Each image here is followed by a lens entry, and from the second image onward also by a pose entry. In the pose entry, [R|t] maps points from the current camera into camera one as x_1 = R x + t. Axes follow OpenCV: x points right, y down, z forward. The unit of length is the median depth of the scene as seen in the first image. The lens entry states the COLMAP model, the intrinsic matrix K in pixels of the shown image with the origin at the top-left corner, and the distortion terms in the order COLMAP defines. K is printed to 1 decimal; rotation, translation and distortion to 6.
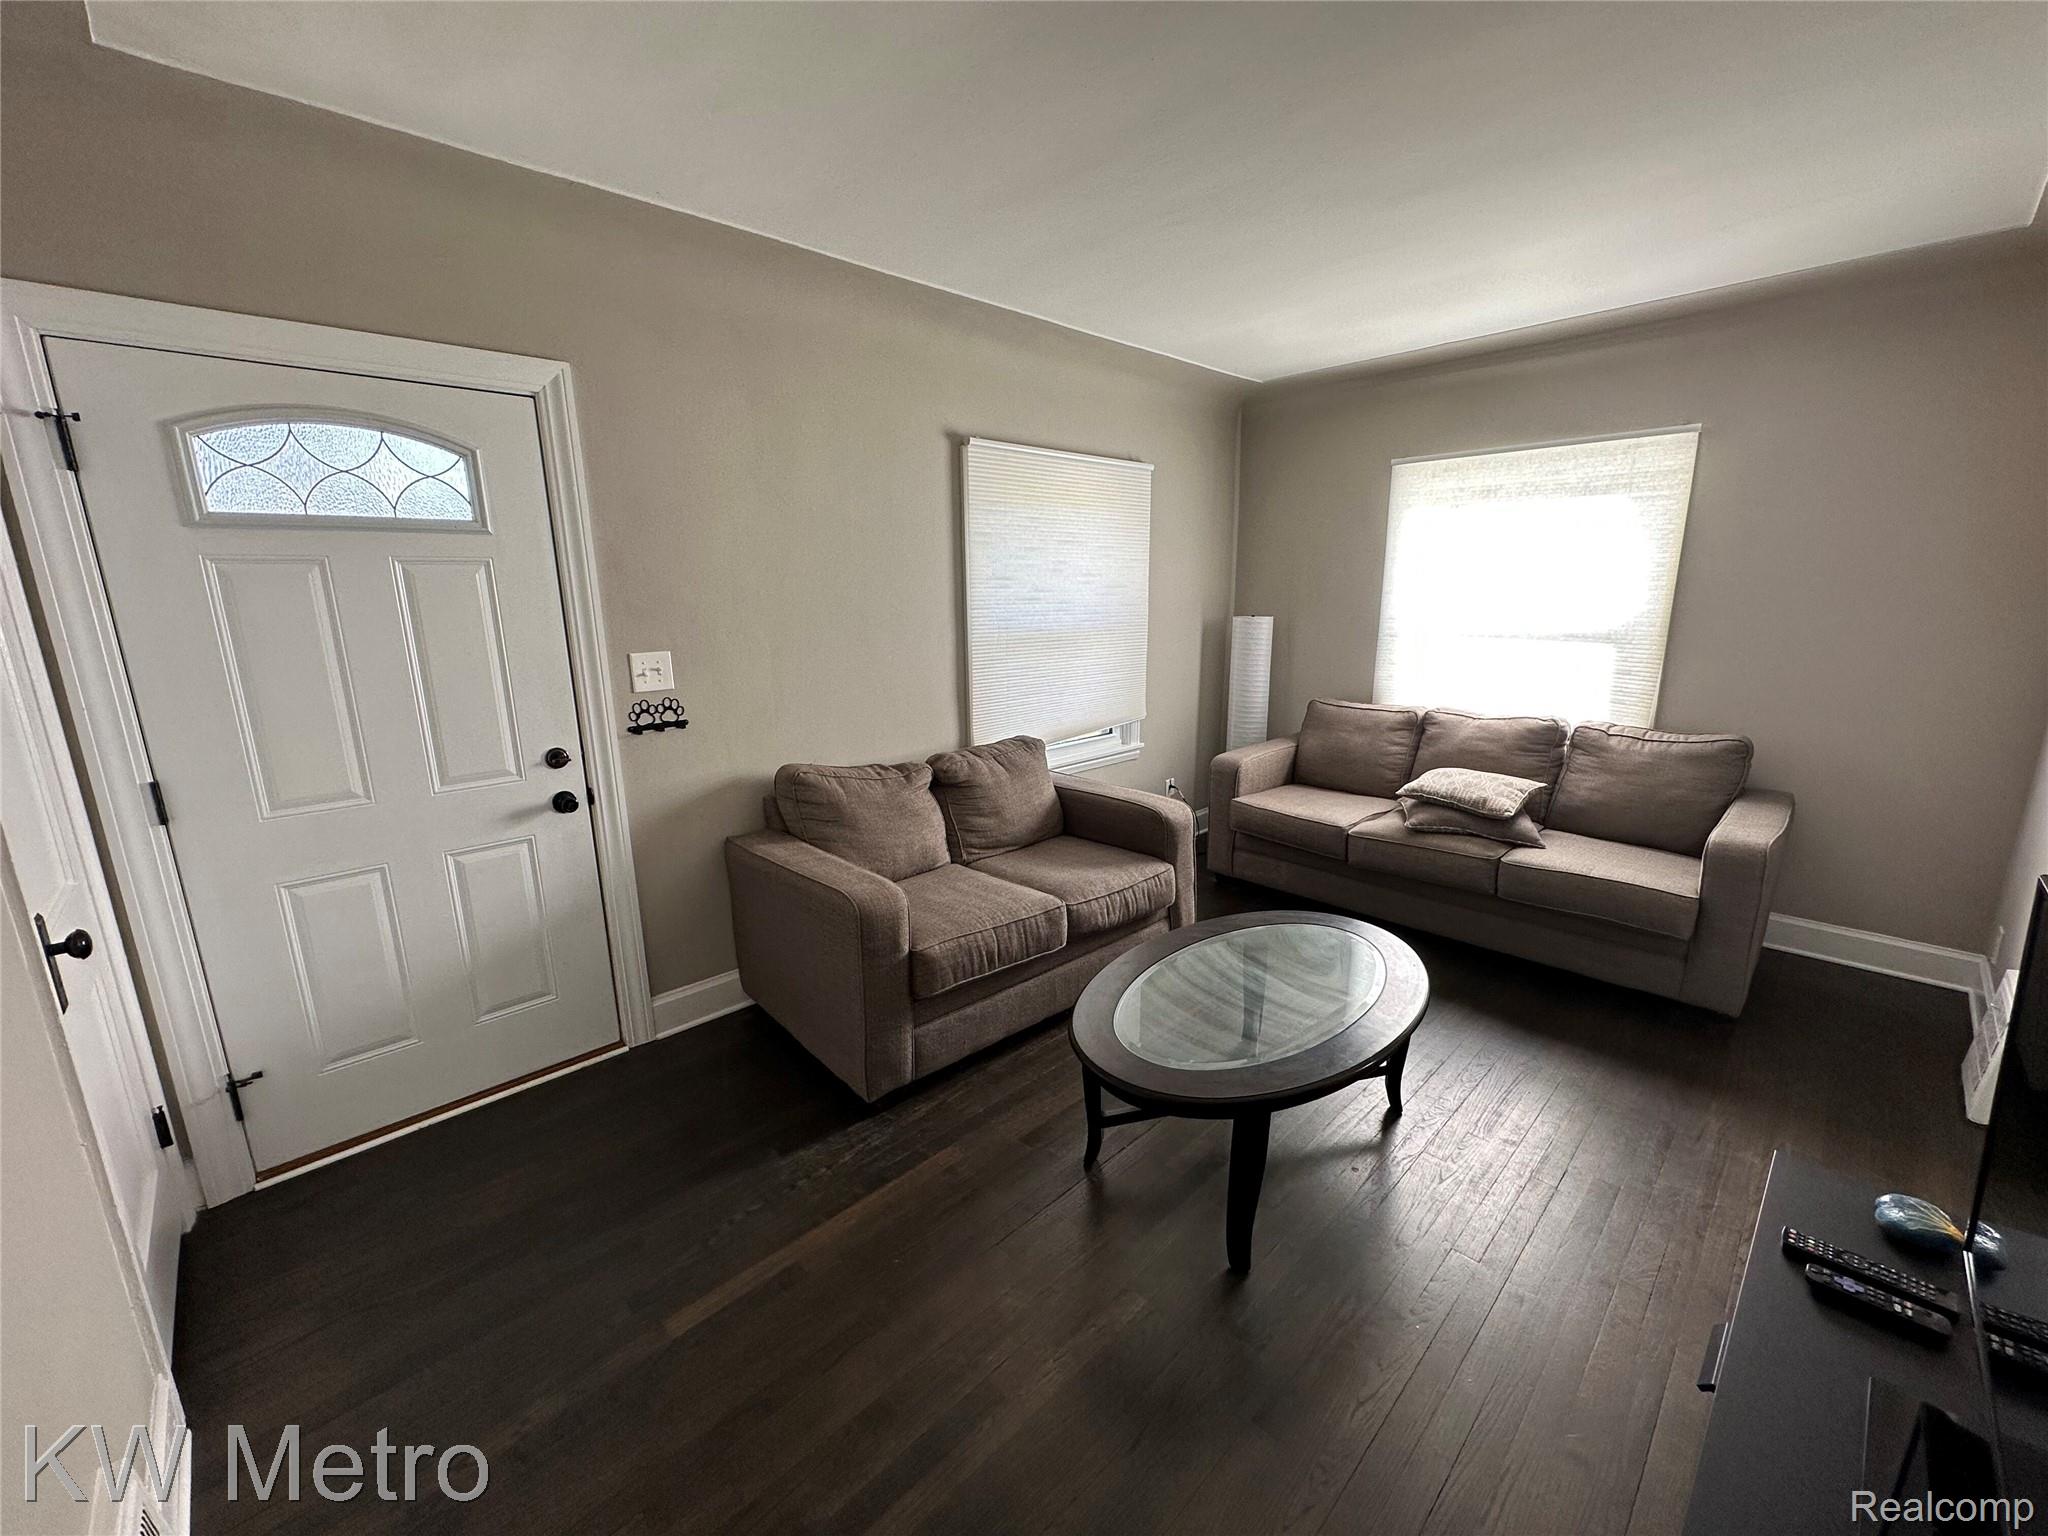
lens RADIAL K [[818.9, 0, 1024.4], [0, 818.9, 766.0], [0, 0, 1]] dist [0.000341, 0.003681]
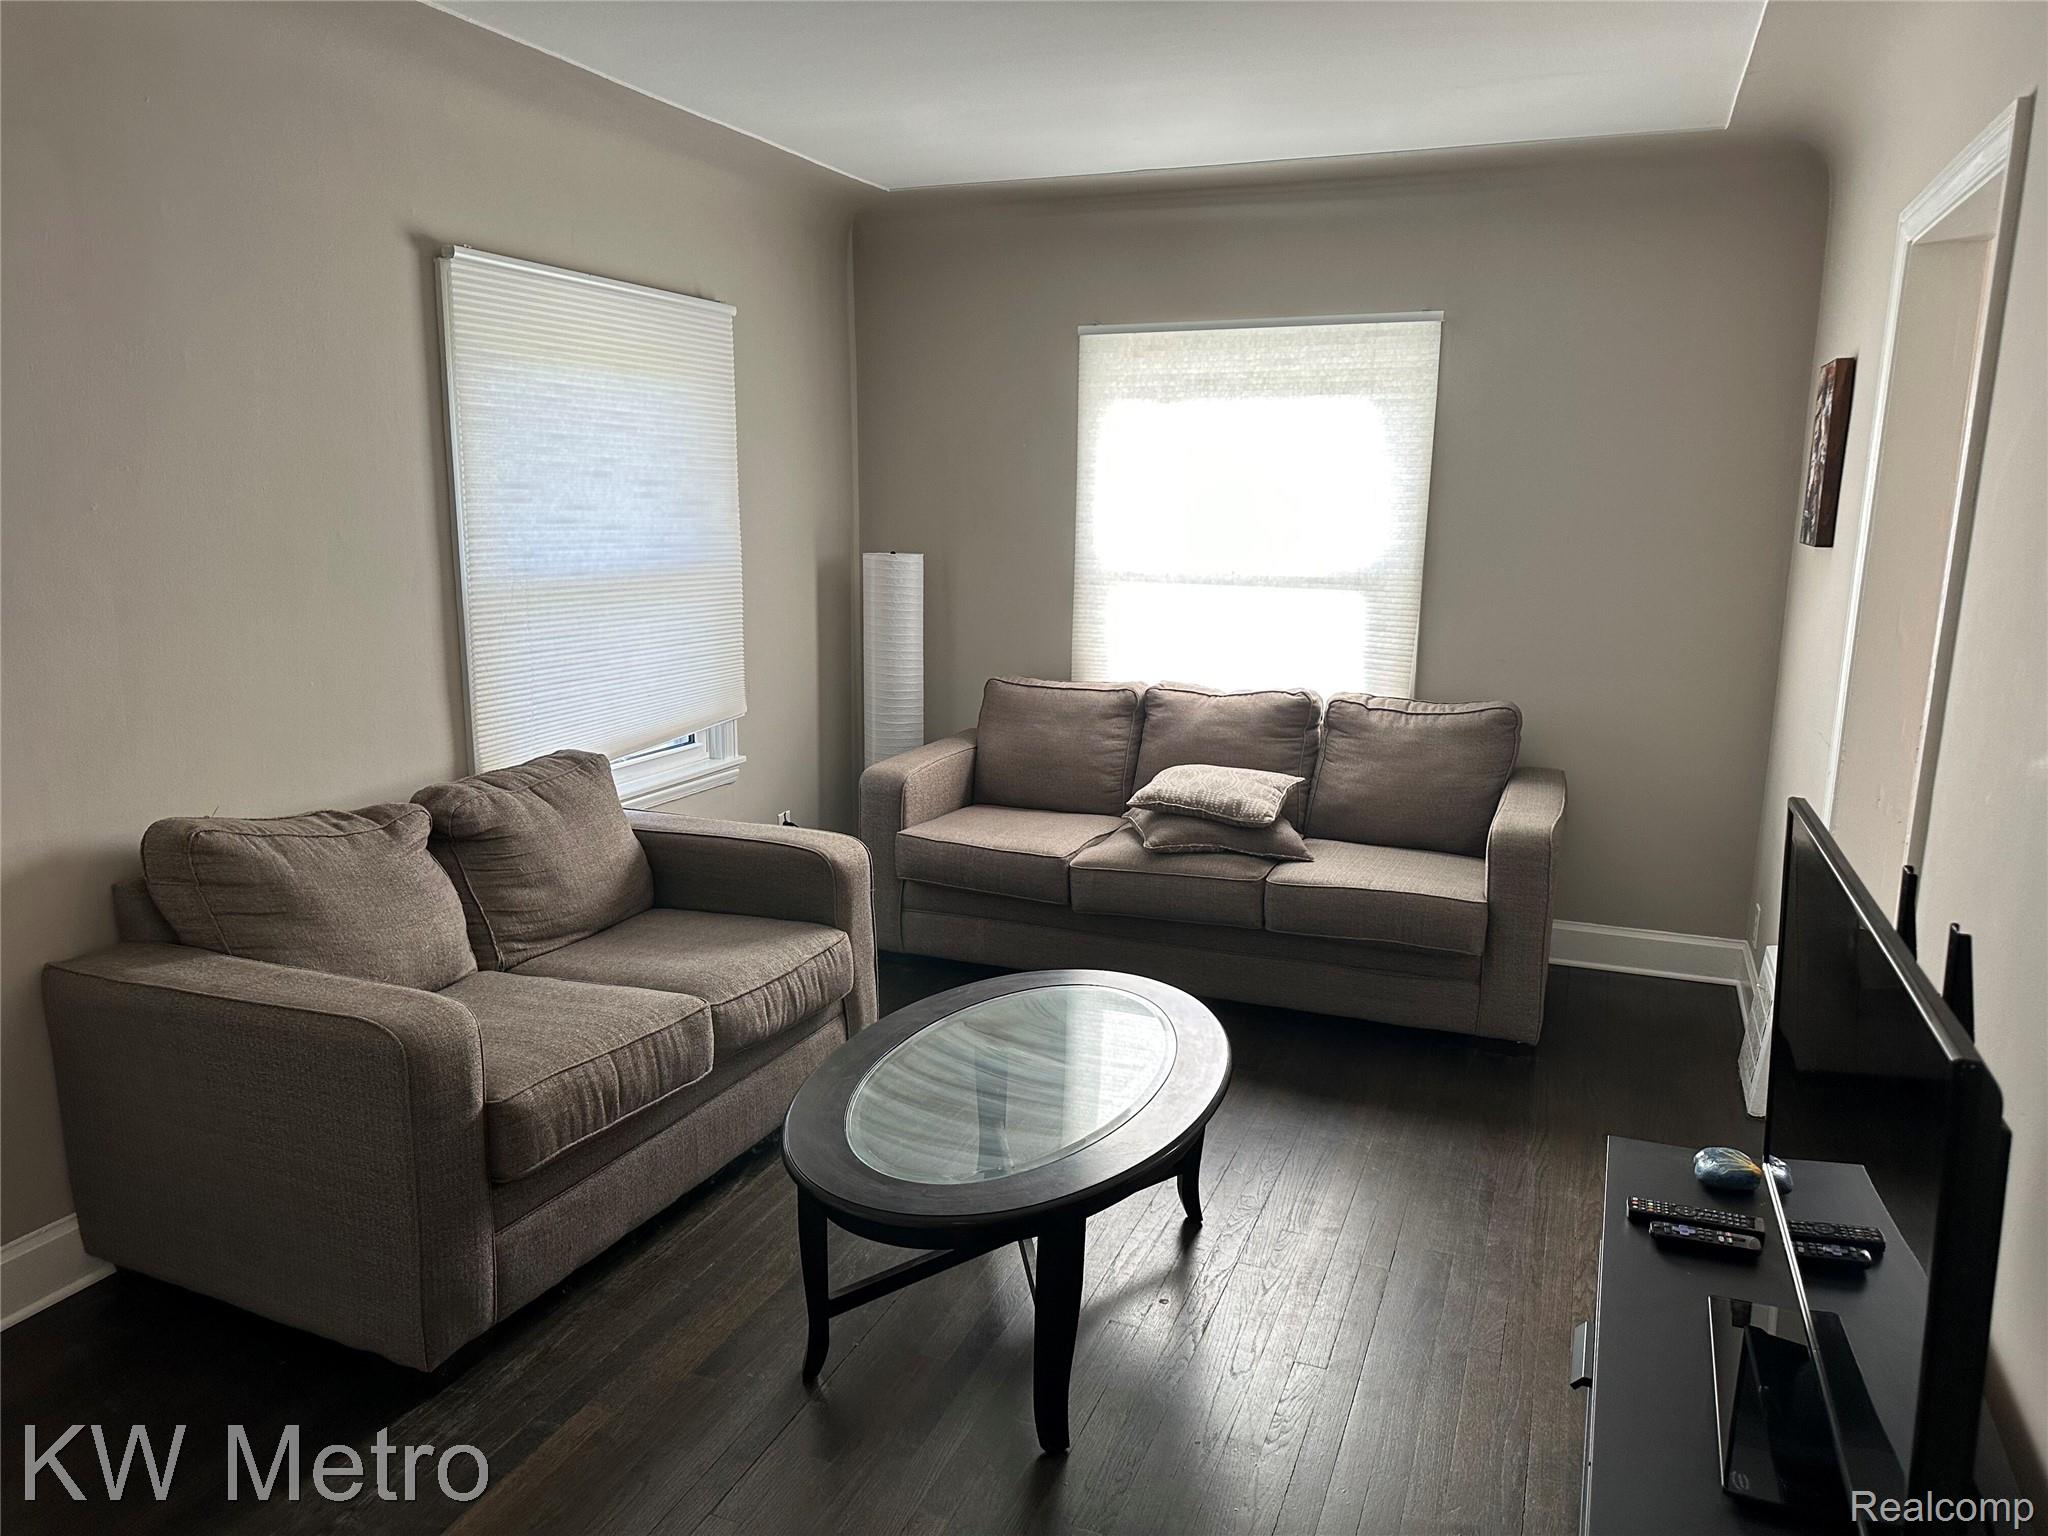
lens RADIAL K [[1428.3, 0, 1017.6], [0, 1428.3, 773.4], [0, 0, 1]] dist [0.152366, -0.219168]
pose [[0.914249, -0.058623, 0.400889, -0.145643], [0.068217, 0.997623, -0.009688, 0.014150], [-0.399368, 0.036204, 0.916076, -0.112528]]
